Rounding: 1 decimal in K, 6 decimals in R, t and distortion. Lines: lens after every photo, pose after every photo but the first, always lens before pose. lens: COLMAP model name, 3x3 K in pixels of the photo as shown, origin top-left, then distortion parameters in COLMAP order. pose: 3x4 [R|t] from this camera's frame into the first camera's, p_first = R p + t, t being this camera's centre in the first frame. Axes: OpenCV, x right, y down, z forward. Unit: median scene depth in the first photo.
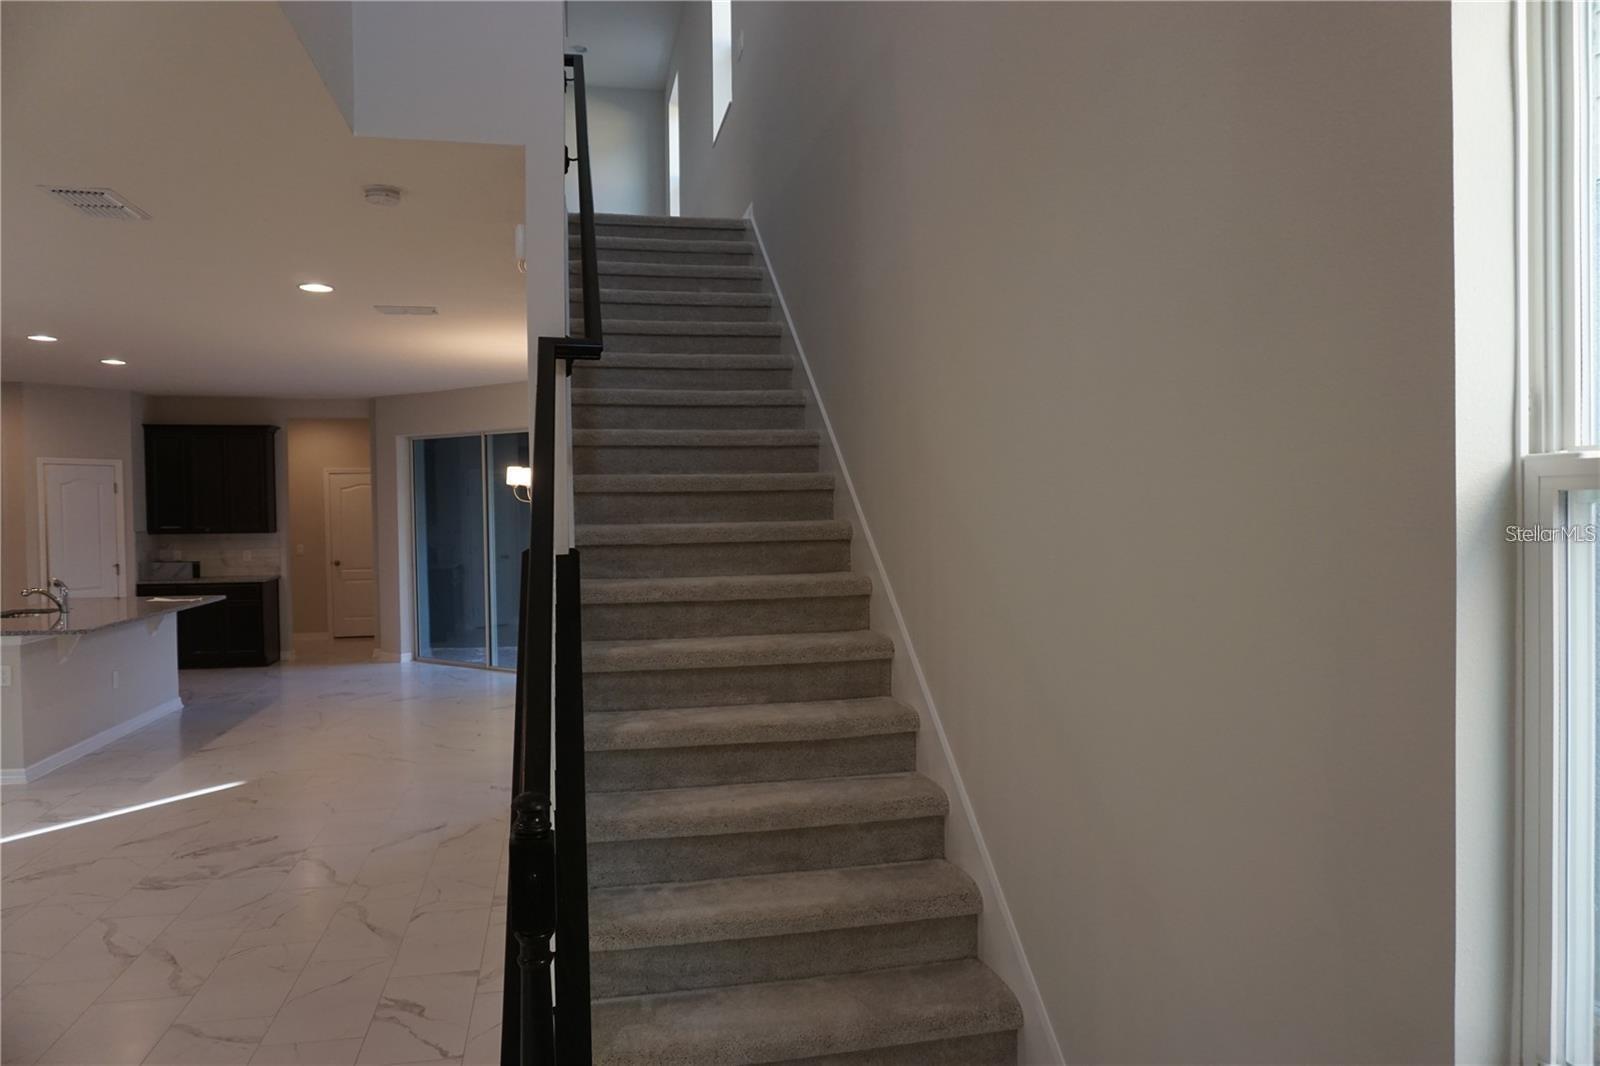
lens RADIAL K [[1061.8, 0, 796.3], [0, 1061.8, 539.8], [0, 0, 1]] dist [-0.055254, 0.034708]
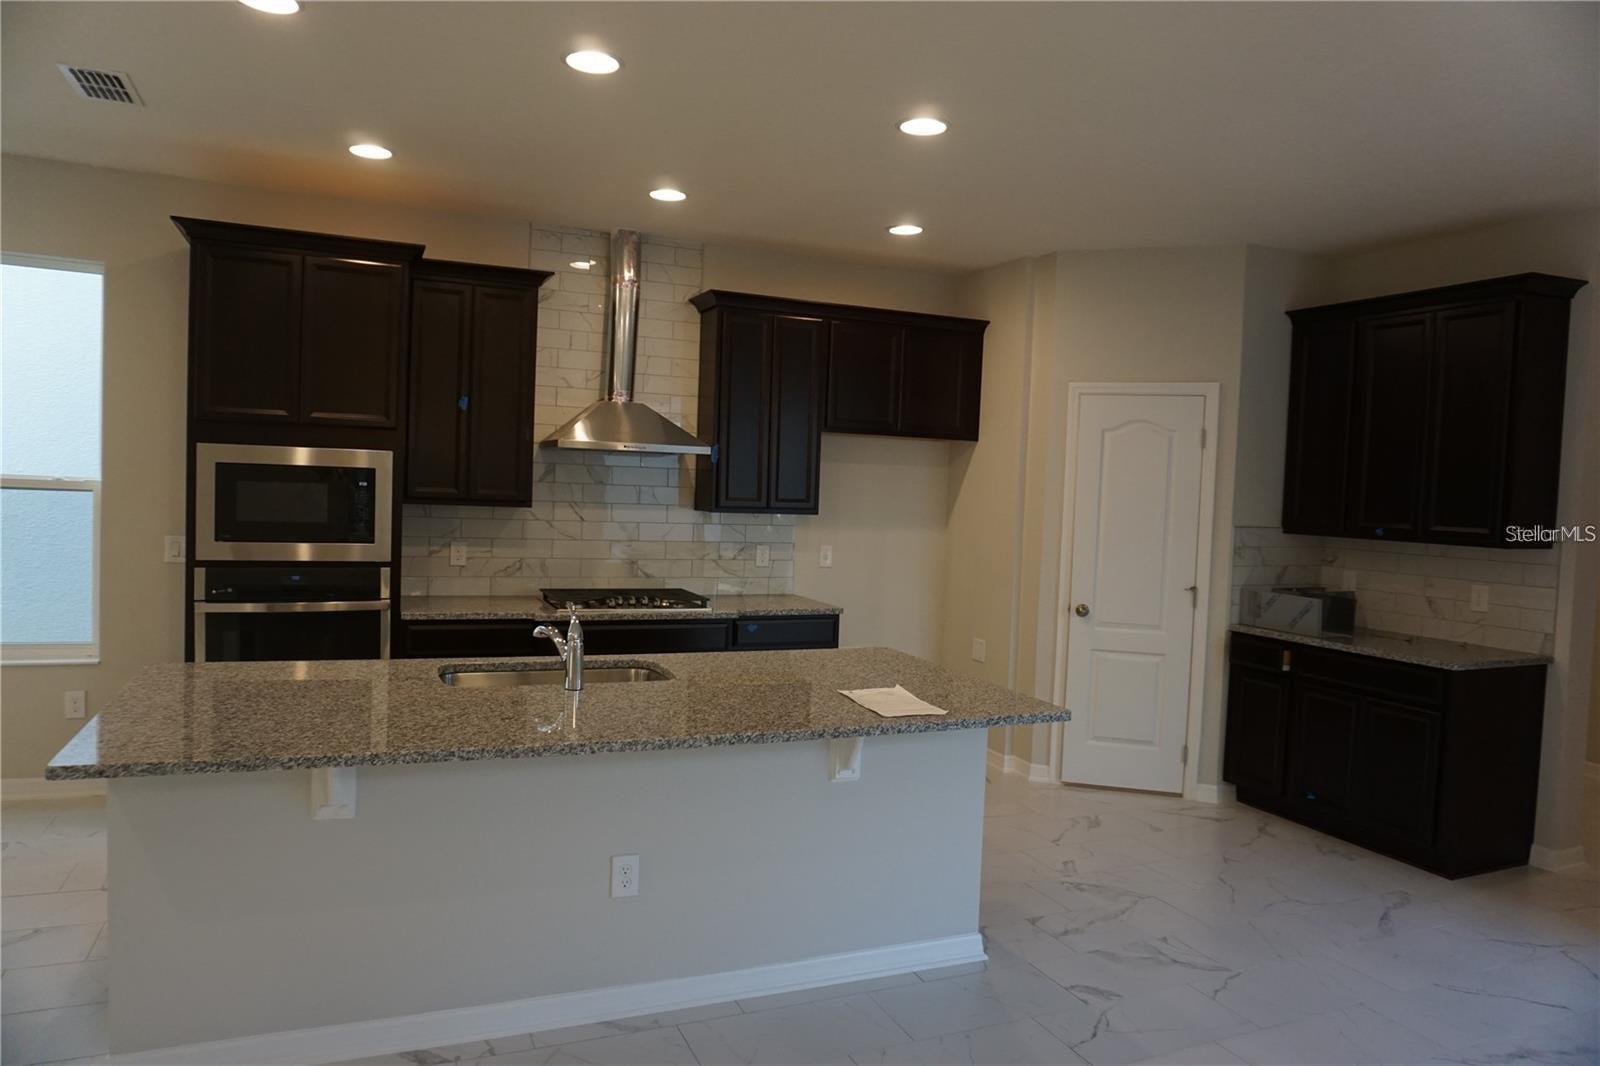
lens RADIAL K [[1061.8, 0, 803.1], [0, 1061.8, 528.6], [0, 0, 1]] dist [-0.055254, 0.034708]
pose [[0.198492, 0.049866, -0.978833, -0.420200], [-0.064542, 0.997202, 0.037714, -0.027688], [0.977975, 0.055690, 0.201155, 1.624464]]
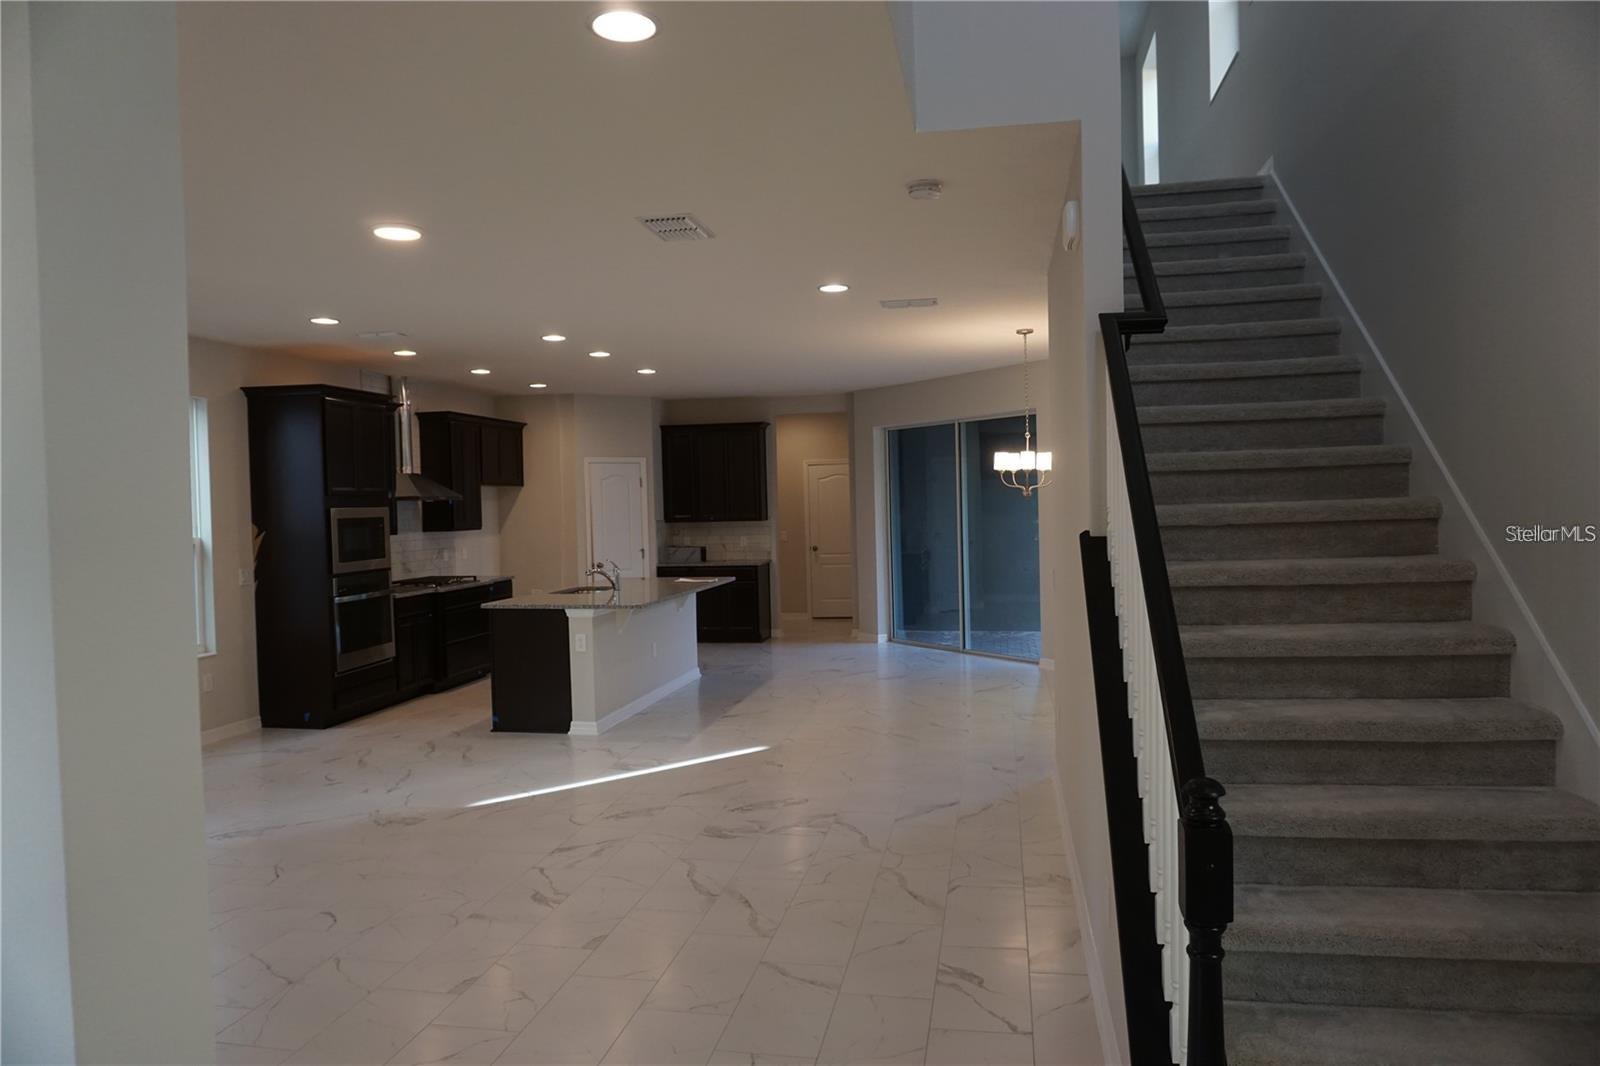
lens RADIAL K [[1061.8, 0, 801.3], [0, 1061.8, 537.0], [0, 0, 1]] dist [-0.055254, 0.034708]
pose [[0.921788, -0.002989, -0.387682, -0.090971], [0.006755, 0.999942, 0.008352, 0.003948], [0.387635, -0.010318, 0.921755, -0.008659]]
